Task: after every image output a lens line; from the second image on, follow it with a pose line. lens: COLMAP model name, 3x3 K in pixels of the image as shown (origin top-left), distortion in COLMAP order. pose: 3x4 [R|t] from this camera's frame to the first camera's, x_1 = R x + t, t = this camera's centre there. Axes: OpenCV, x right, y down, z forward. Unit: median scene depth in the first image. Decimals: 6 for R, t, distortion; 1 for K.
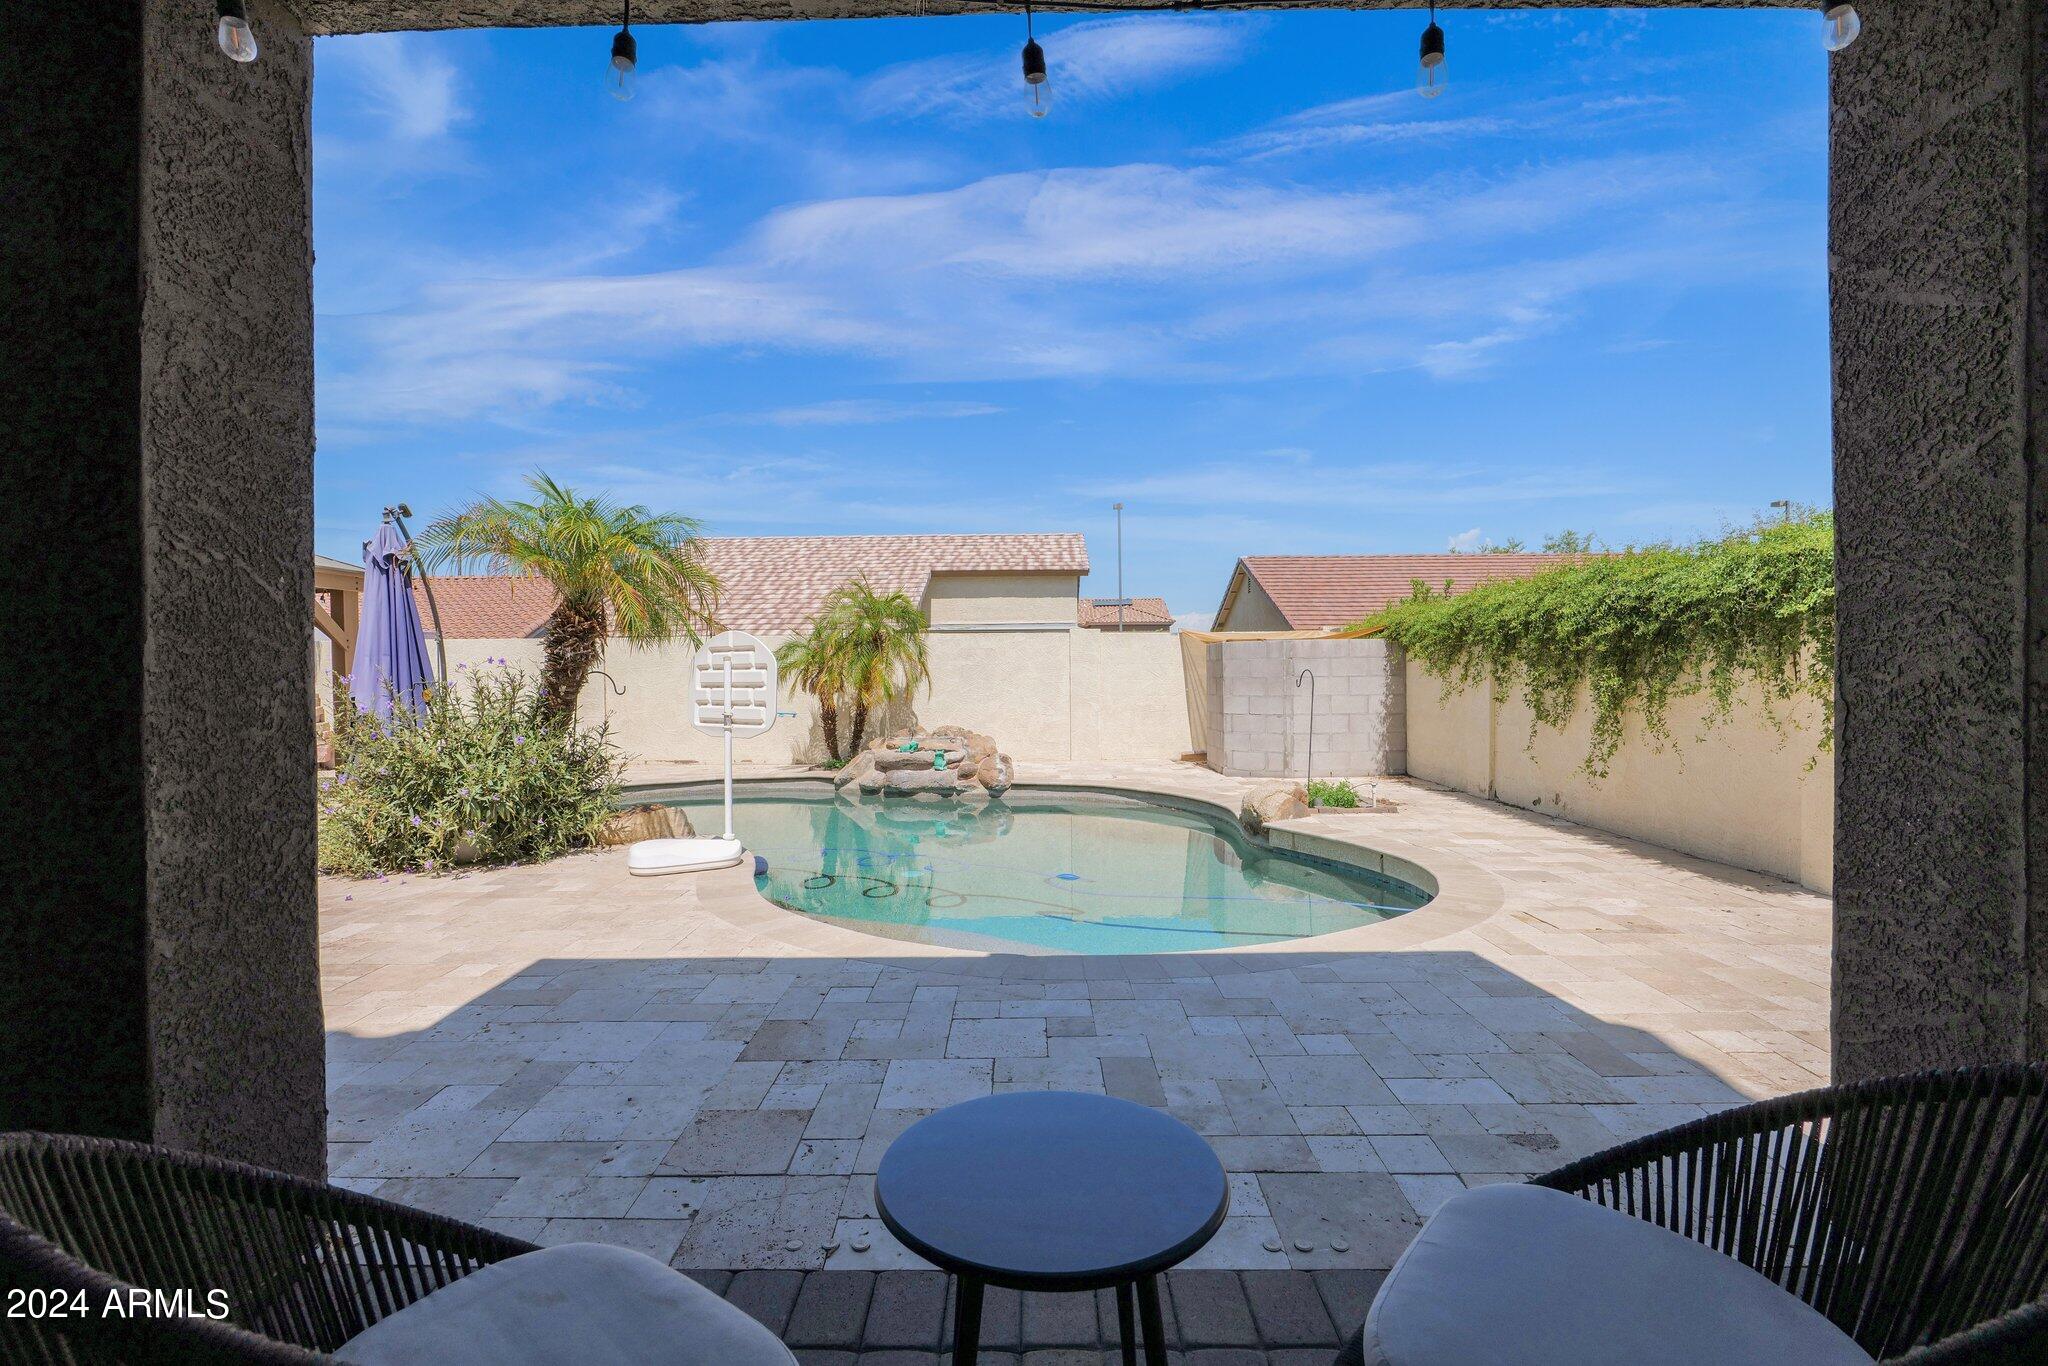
lens RADIAL K [[967.1, 0, 1036.0], [0, 967.1, 688.3], [0, 0, 1]] dist [-0.021021, 0.003199]
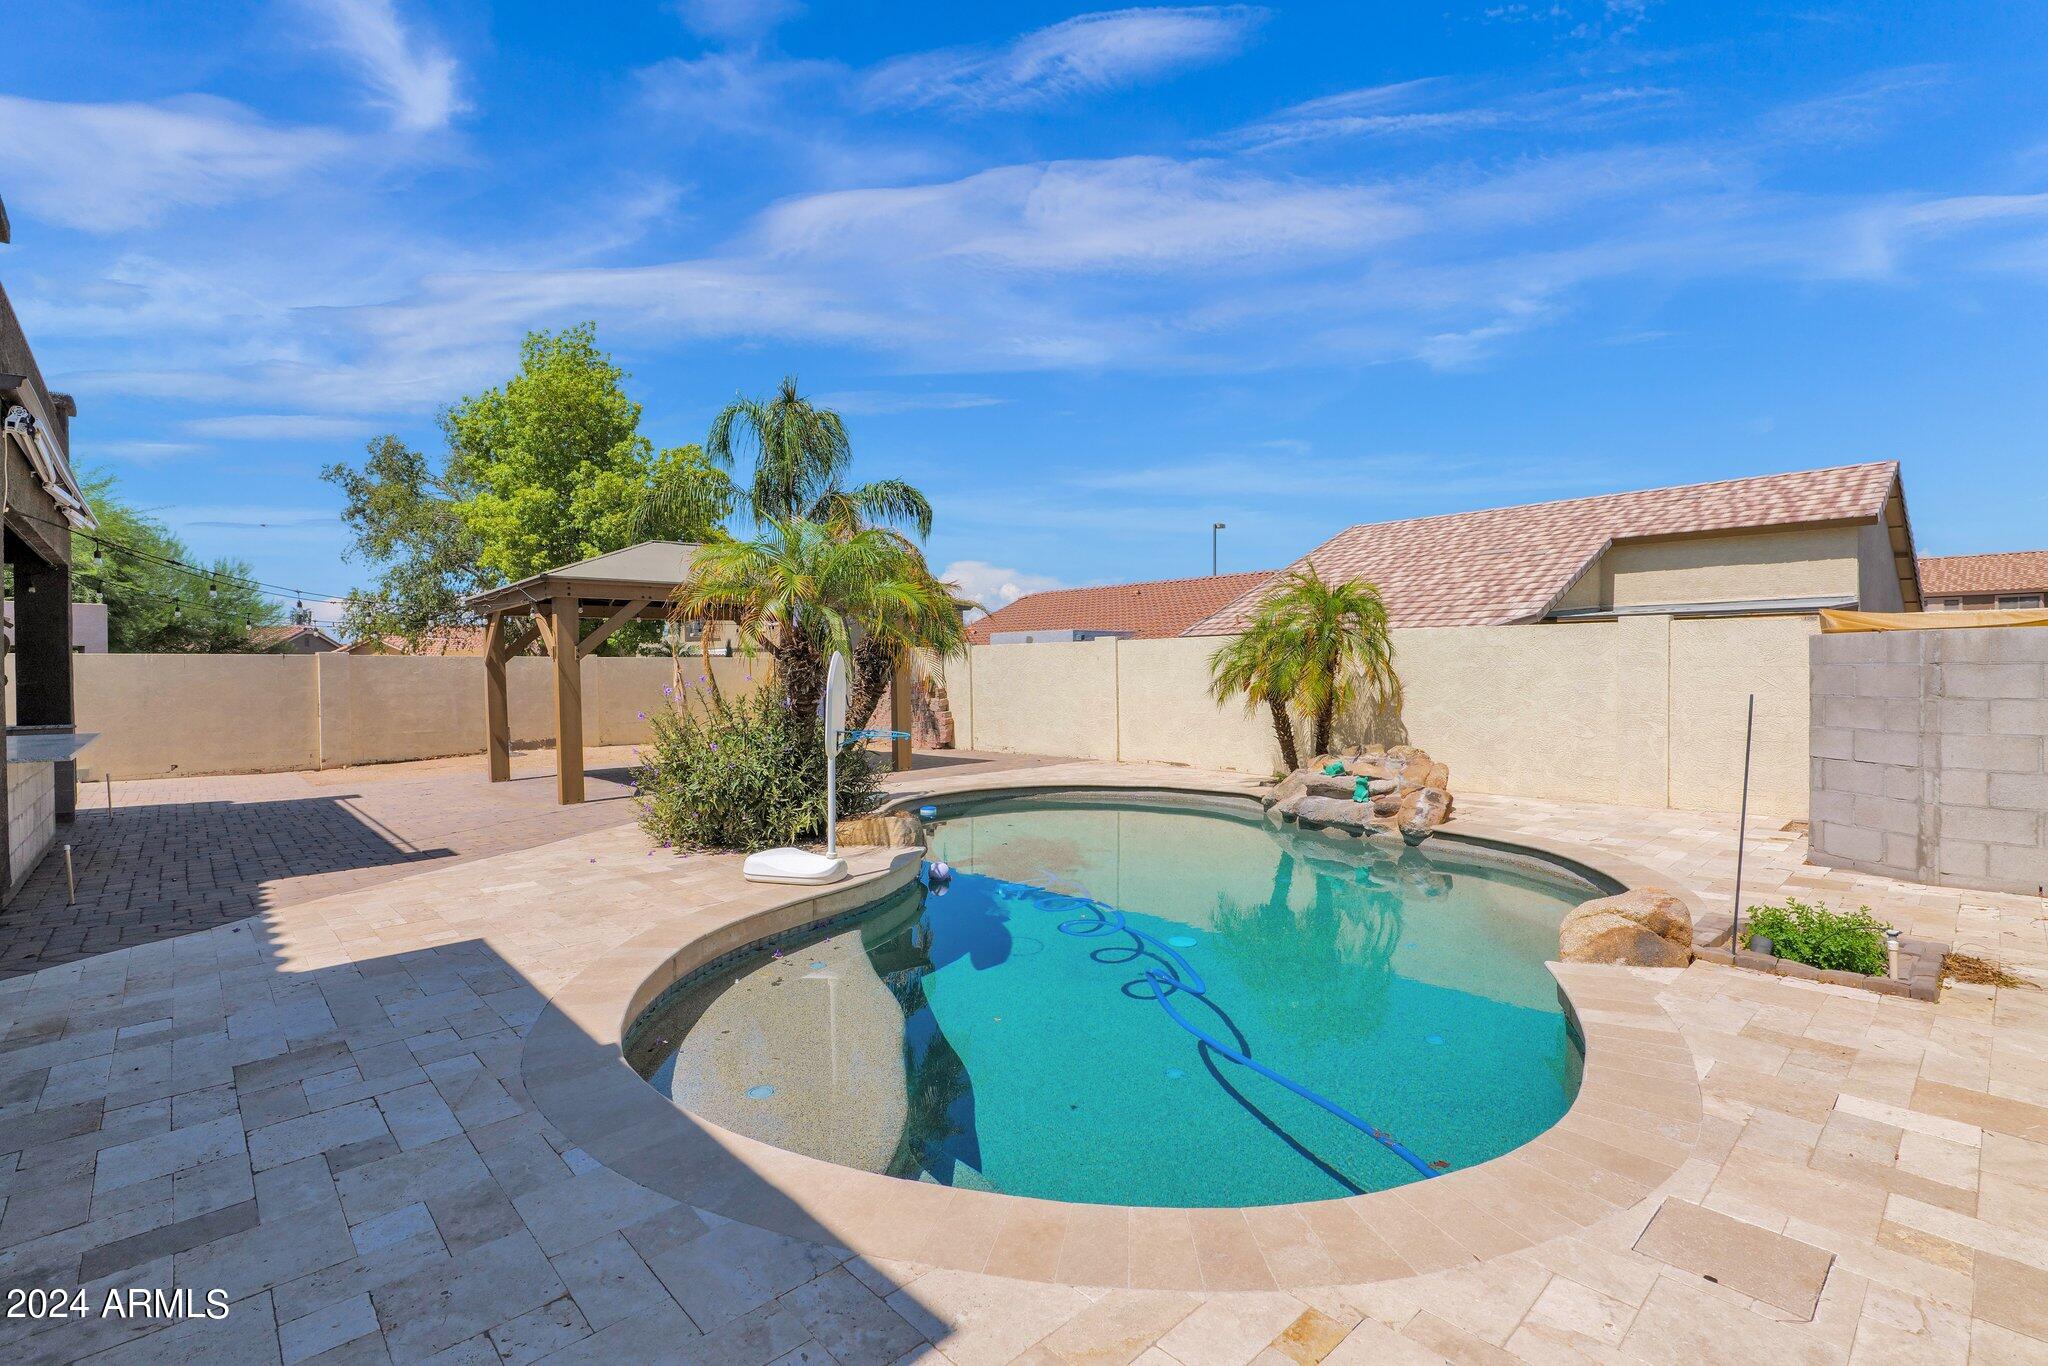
lens RADIAL K [[967.1, 0, 1029.9], [0, 967.1, 675.7], [0, 0, 1]] dist [-0.021021, 0.003199]
pose [[0.670954, 0.010829, -0.741420, 0.315121], [-0.008884, 0.999939, 0.006565, -0.023299], [0.741446, 0.002182, 0.671009, 0.263595]]
